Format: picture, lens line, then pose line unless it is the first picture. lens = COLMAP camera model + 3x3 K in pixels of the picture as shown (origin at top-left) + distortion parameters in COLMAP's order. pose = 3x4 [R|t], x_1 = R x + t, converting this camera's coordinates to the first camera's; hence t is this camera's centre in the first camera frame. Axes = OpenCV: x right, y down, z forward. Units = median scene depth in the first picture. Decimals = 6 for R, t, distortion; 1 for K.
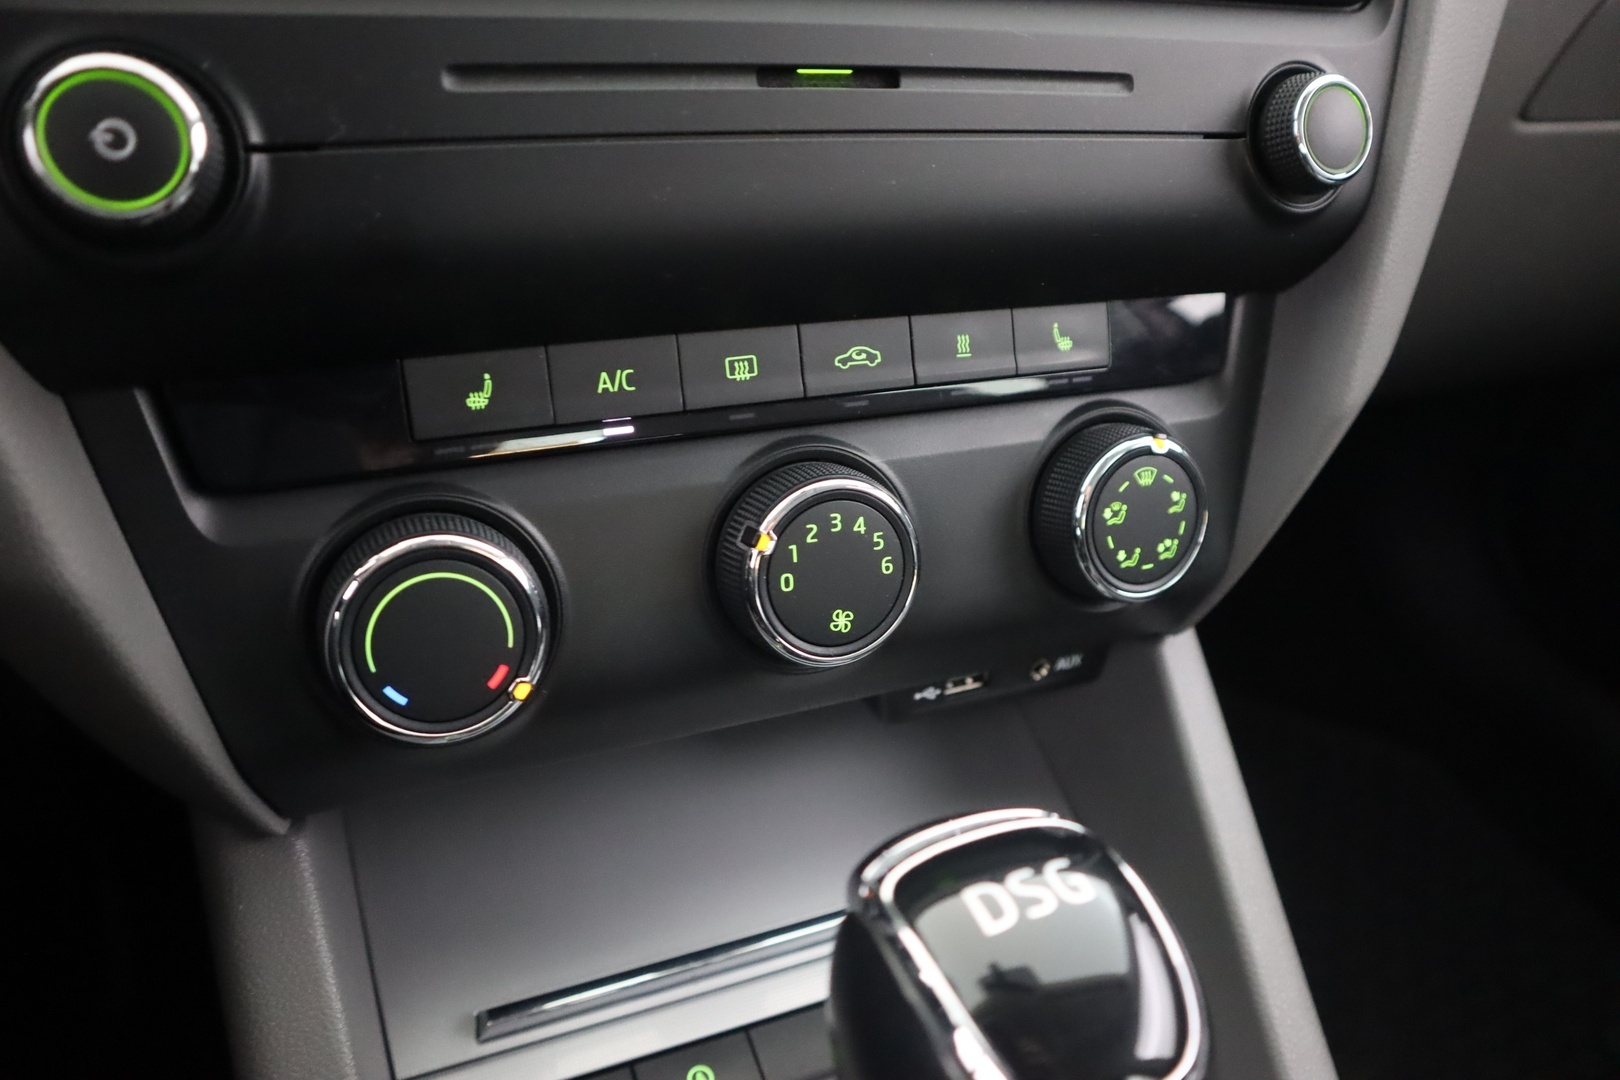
lens RADIAL K [[1175.7, 0, 827.0], [0, 1175.7, 532.8], [0, 0, 1]] dist [-0.079490, 0.031463]
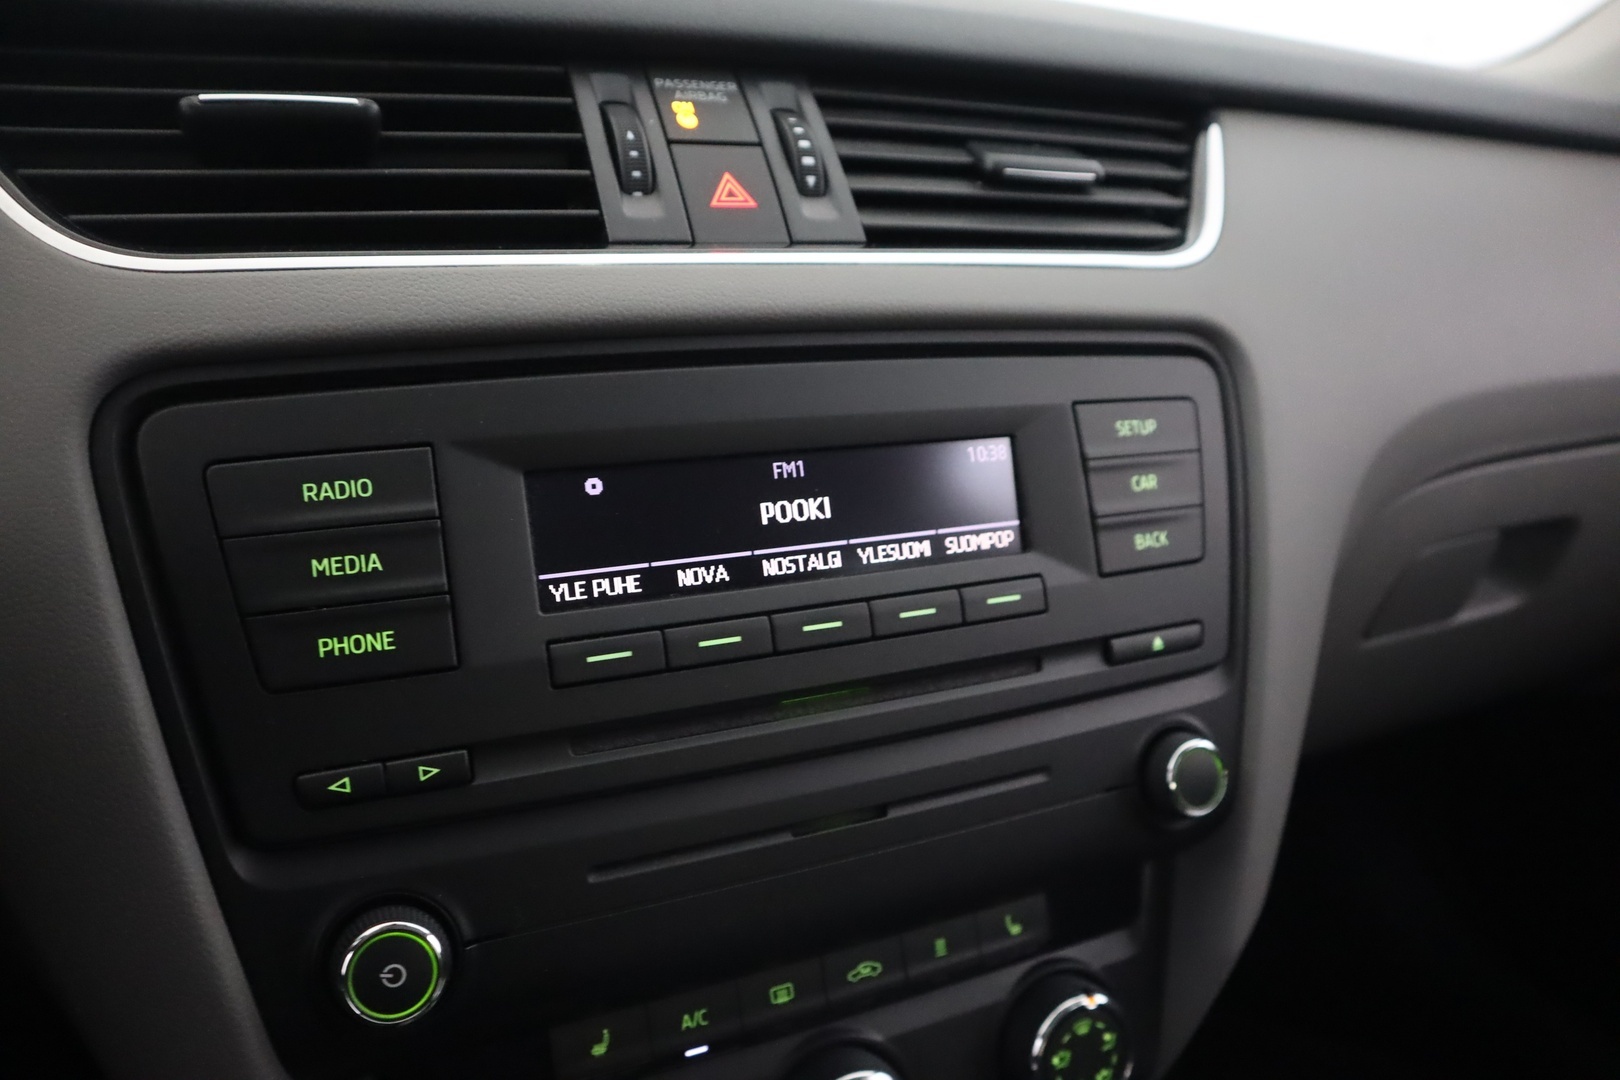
lens RADIAL K [[1175.7, 0, 803.0], [0, 1175.7, 539.7], [0, 0, 1]] dist [-0.079490, 0.031463]
pose [[0.998975, -0.043589, 0.012191, -0.038839], [0.045082, 0.982236, -0.182154, -0.388784], [-0.004035, 0.182517, 0.983194, -0.413847]]
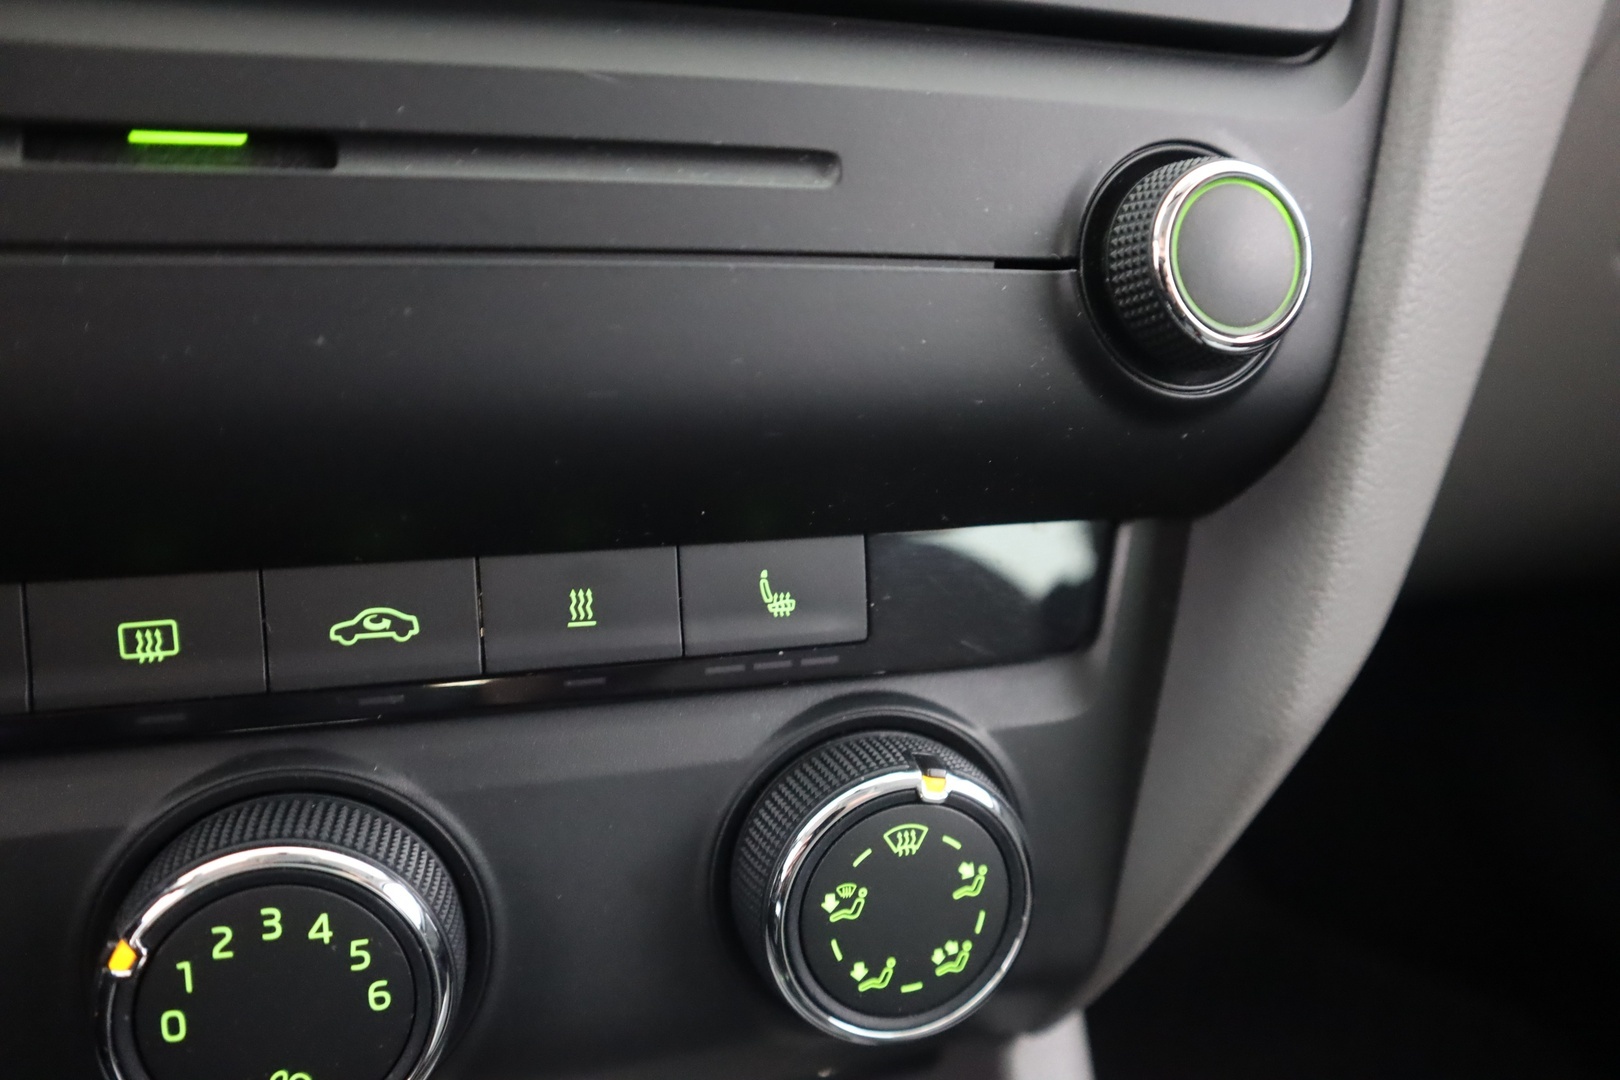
lens RADIAL K [[1175.7, 0, 810.2], [0, 1175.7, 551.0], [0, 0, 1]] dist [-0.079490, 0.031463]
pose [[0.993360, 0.048612, -0.104268, 0.294841], [-0.058271, 0.994082, -0.091685, -0.142219], [0.099194, 0.097152, 0.990314, 0.428095]]
